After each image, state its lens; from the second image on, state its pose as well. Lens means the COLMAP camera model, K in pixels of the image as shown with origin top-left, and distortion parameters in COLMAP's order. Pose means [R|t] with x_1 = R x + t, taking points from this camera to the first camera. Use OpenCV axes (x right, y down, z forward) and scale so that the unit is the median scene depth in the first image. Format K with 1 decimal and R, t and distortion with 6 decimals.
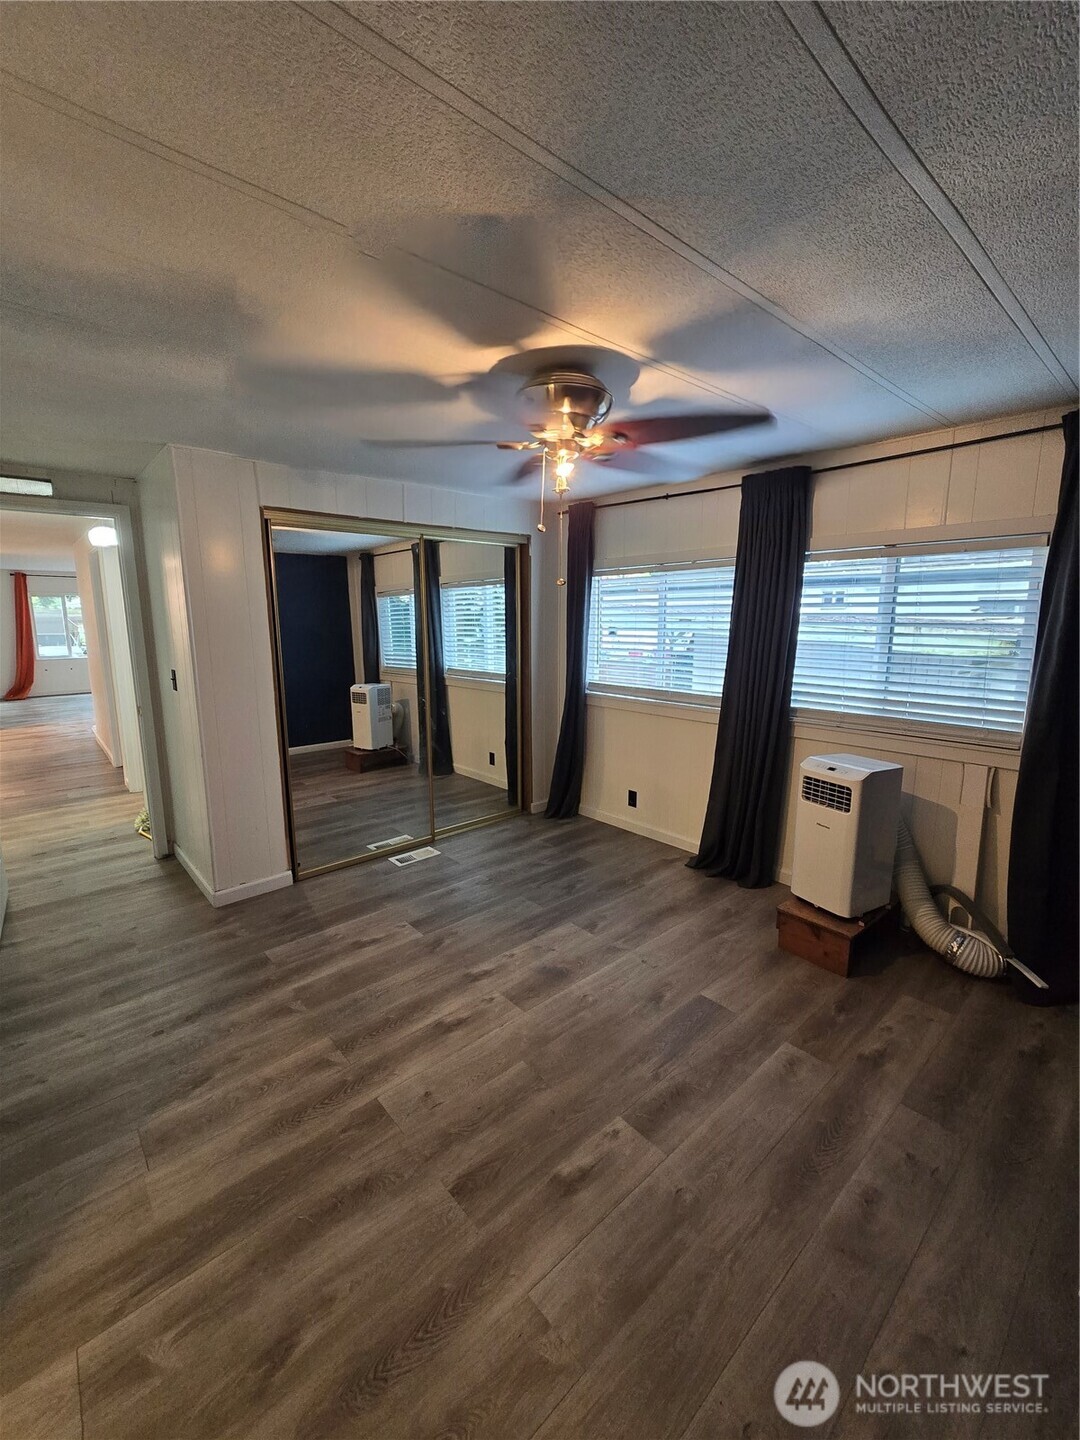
lens RADIAL K [[591.1, 0, 531.0], [0, 591.1, 721.9], [0, 0, 1]] dist [-0.009122, 0.000470]
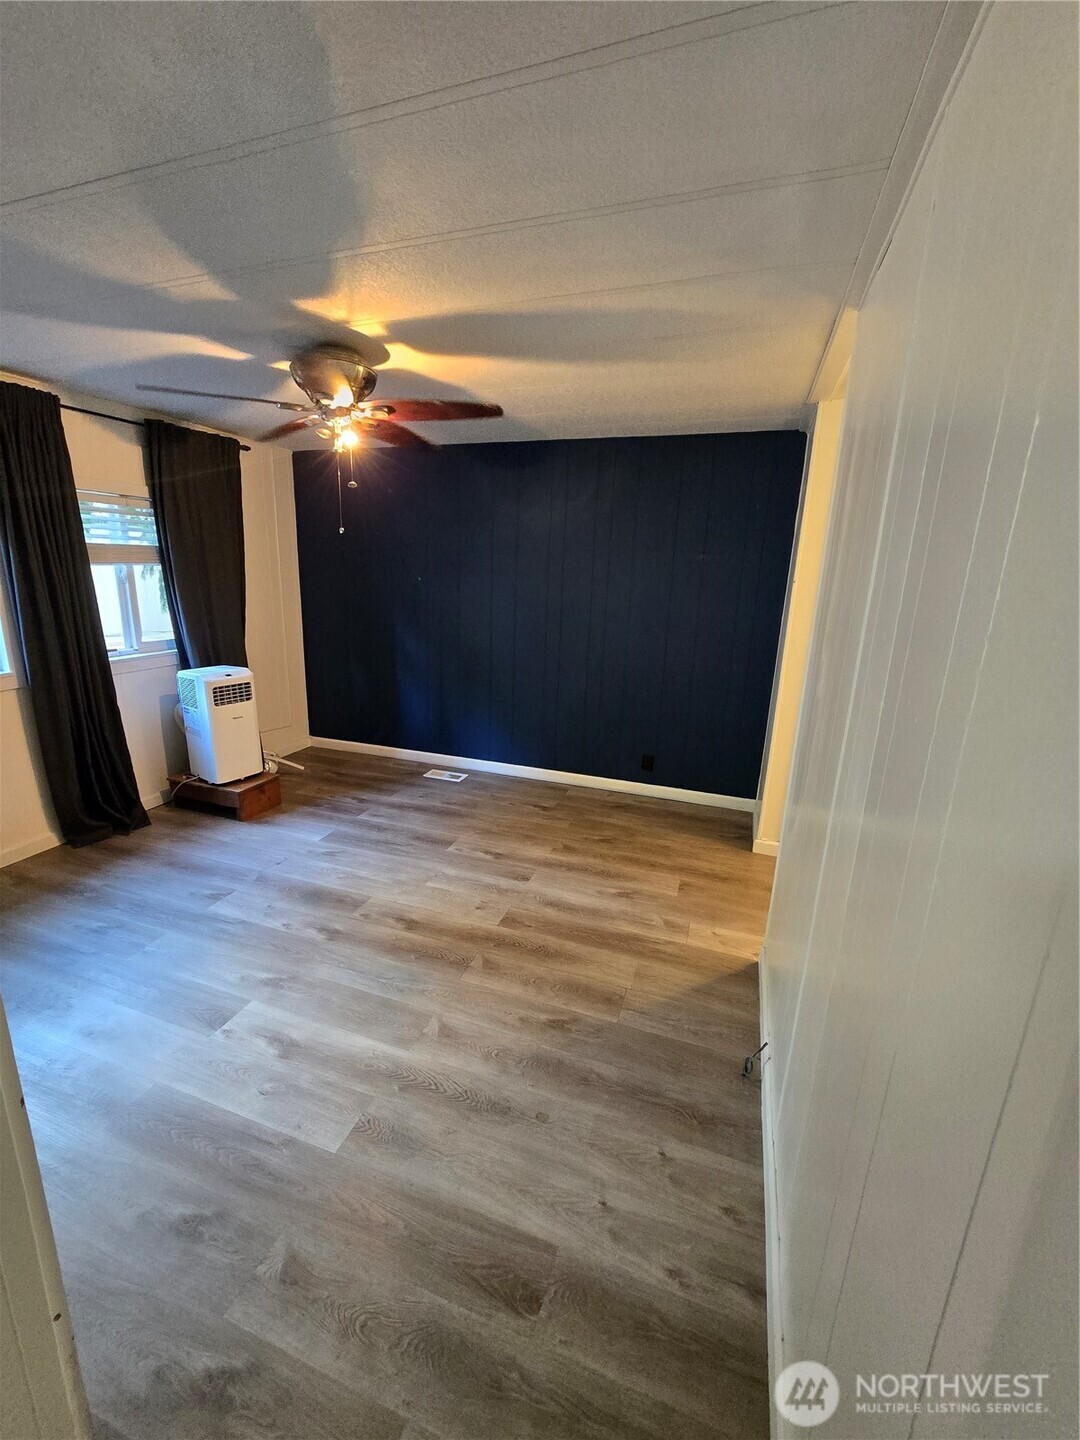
lens RADIAL K [[591.1, 0, 531.0], [0, 591.1, 721.9], [0, 0, 1]] dist [-0.009122, 0.000470]
pose [[-0.491642, -0.229632, 0.839974, -1.283164], [0.128292, 0.934977, 0.330694, -0.229830], [-0.861295, 0.270346, -0.430214, 1.336657]]
